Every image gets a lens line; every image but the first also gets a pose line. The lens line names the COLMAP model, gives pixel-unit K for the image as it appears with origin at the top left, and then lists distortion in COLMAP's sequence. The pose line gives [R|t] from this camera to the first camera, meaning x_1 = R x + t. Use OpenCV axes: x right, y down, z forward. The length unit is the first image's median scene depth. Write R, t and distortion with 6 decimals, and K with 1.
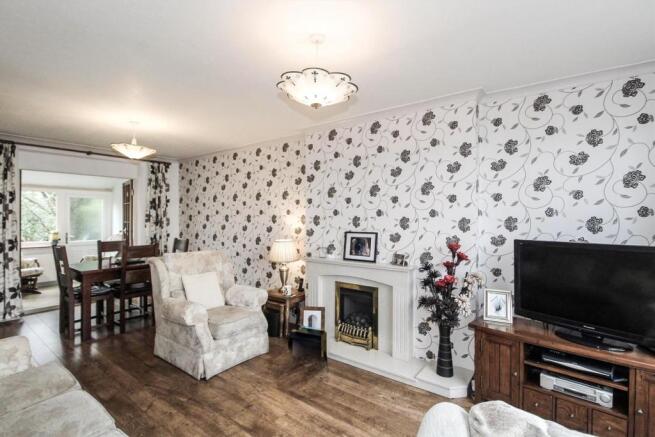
lens RADIAL K [[305.9, 0, 326.3], [0, 305.9, 220.1], [0, 0, 1]] dist [-0.017942, -0.000794]
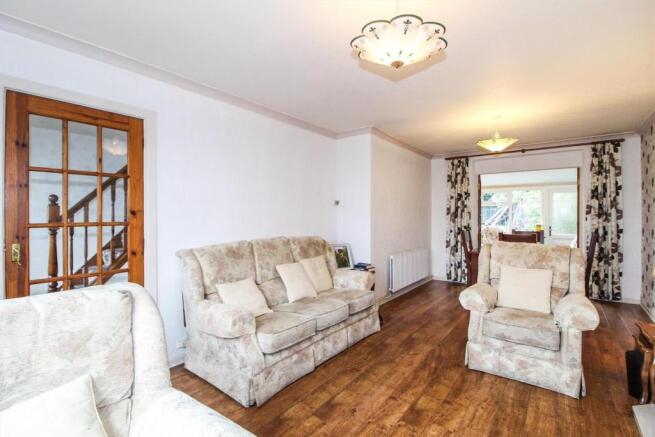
lens RADIAL K [[305.9, 0, 329.3], [0, 305.9, 216.1], [0, 0, 1]] dist [-0.017942, -0.000794]
pose [[-0.001479, -0.002779, -0.999995, 0.449765], [-0.007928, 0.999965, -0.002767, 0.032846], [0.999967, 0.007924, -0.001501, 0.423380]]
